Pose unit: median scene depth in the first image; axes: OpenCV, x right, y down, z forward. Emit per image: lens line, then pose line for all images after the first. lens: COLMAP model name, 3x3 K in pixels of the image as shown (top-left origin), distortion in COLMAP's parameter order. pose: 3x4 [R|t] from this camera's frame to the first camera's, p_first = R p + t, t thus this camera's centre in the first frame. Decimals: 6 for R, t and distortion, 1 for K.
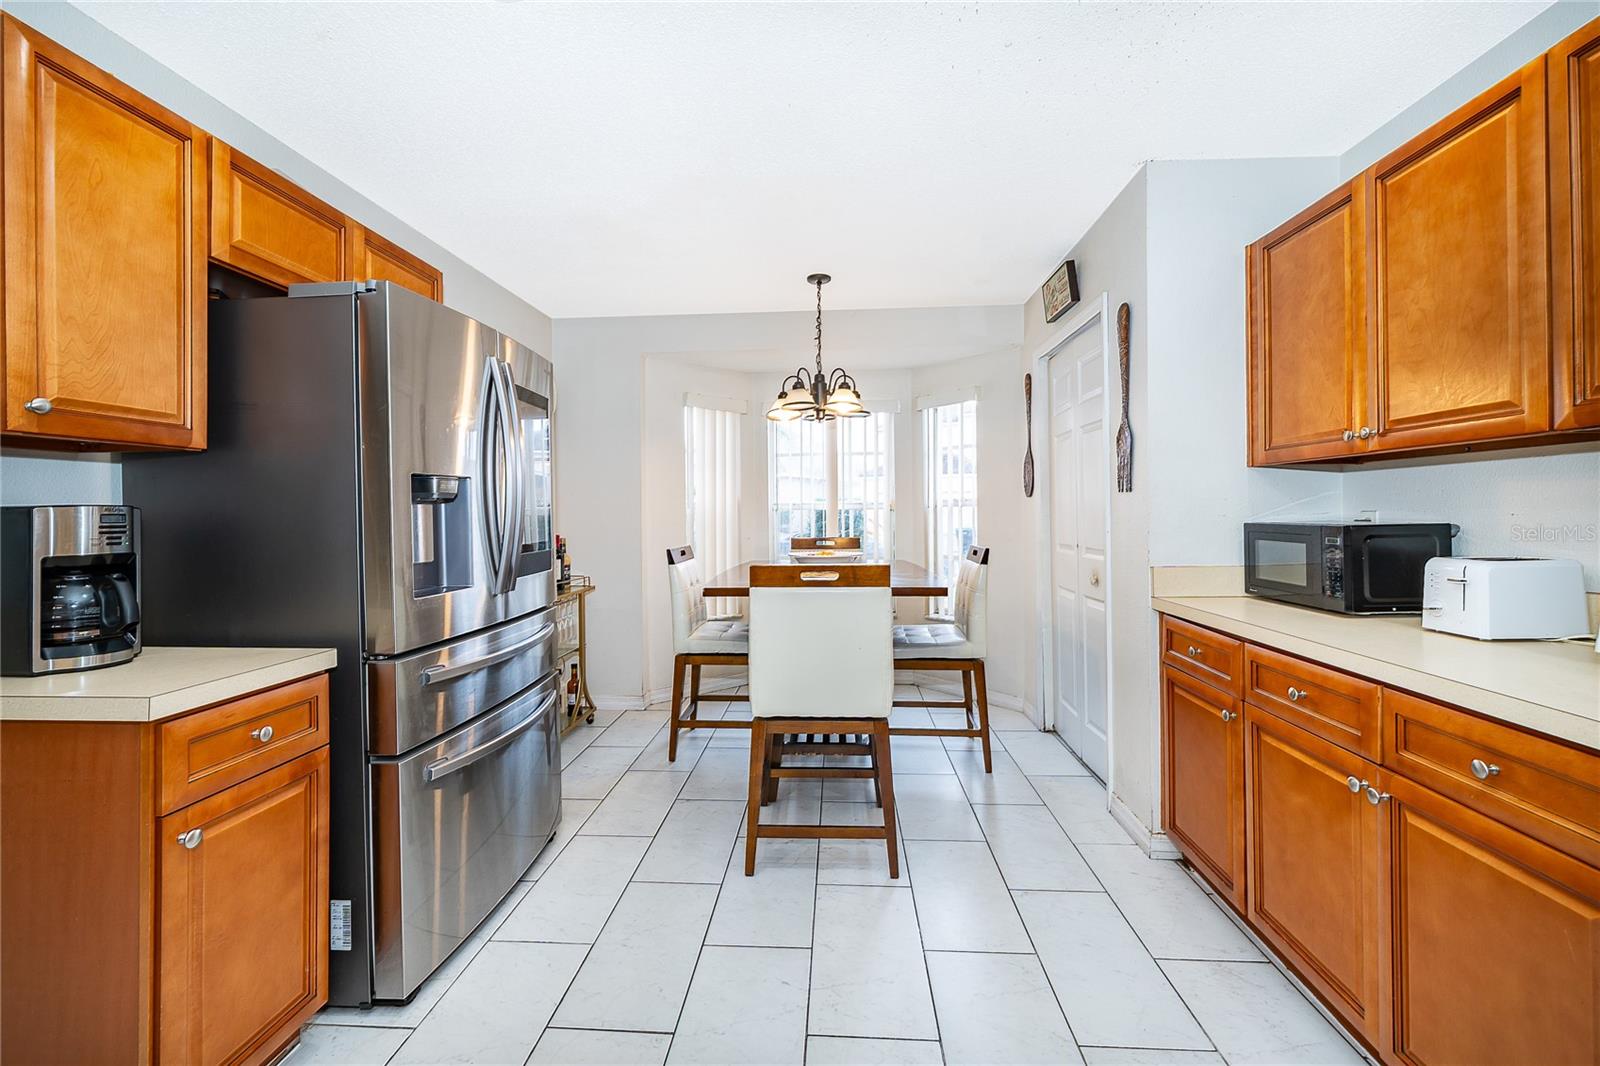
lens RADIAL K [[654.6, 0, 800.0], [0, 654.6, 513.3], [0, 0, 1]] dist [-0.001230, -0.000063]
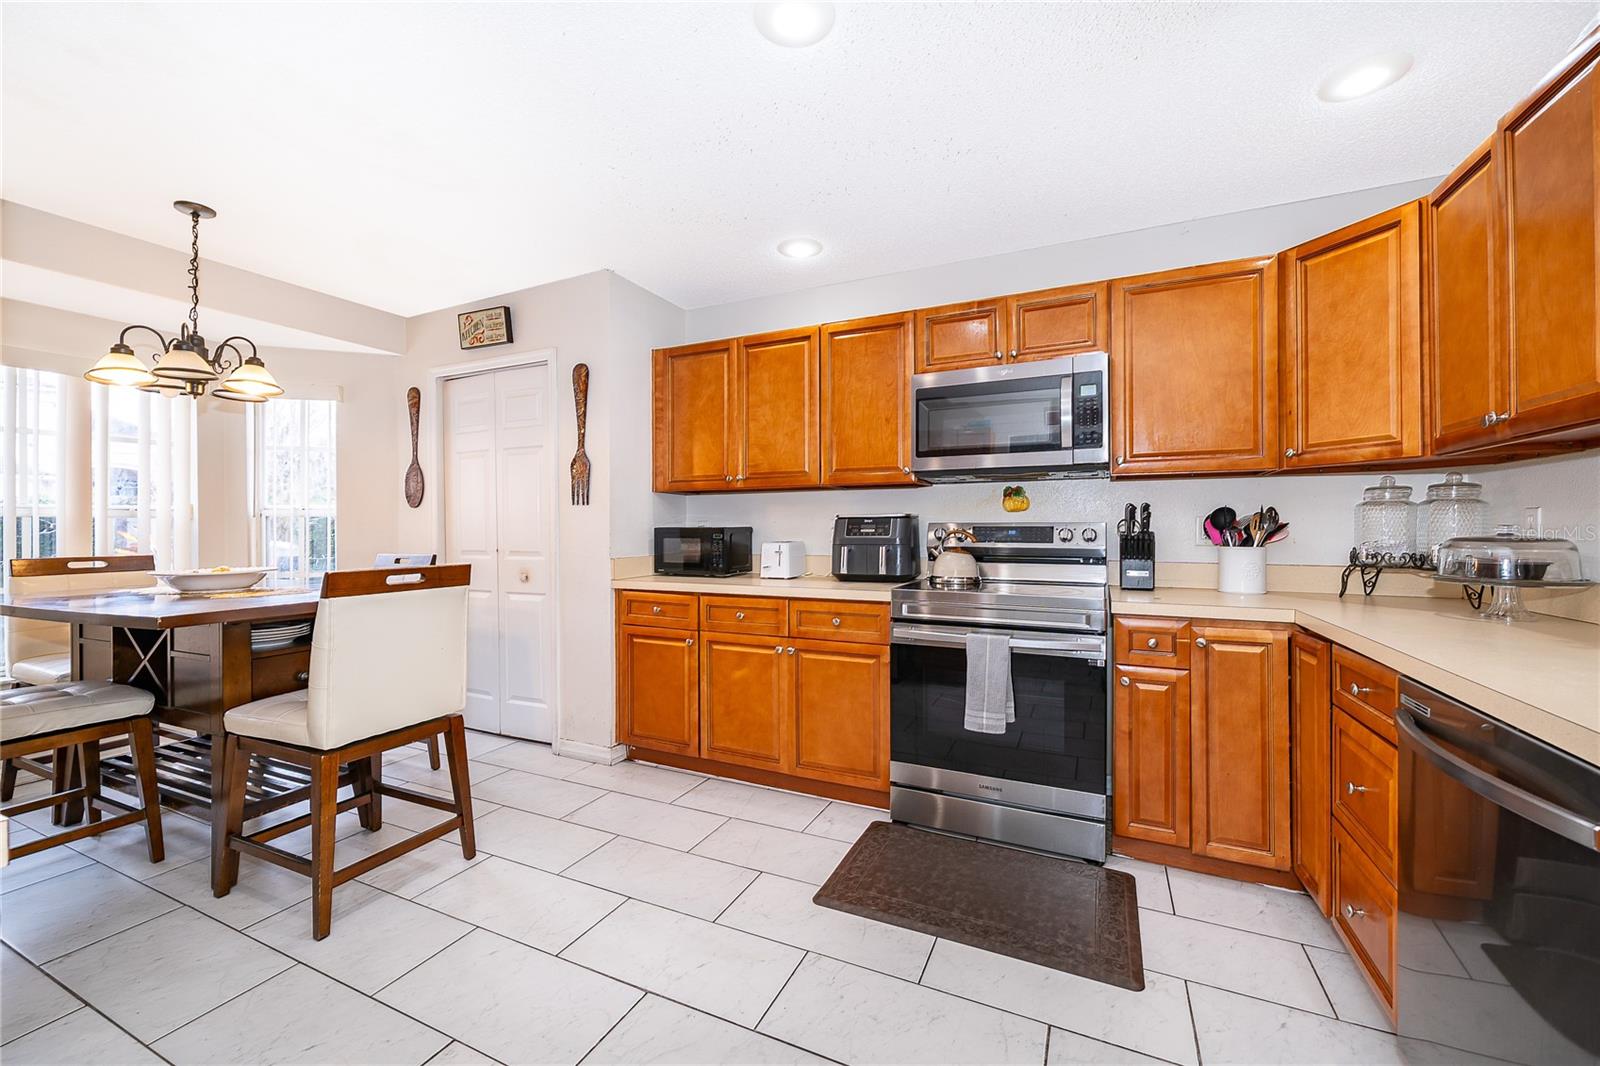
lens RADIAL K [[626.1, 0, 800.0], [0, 626.1, 533.0], [0, 0, 1]] dist [-0.001350, -0.000191]
pose [[0.378728, -0.000446, 0.925508, -0.594544], [0.002237, 0.999997, -0.000433, 0.030160], [-0.925505, 0.002235, 0.378728, 0.120378]]
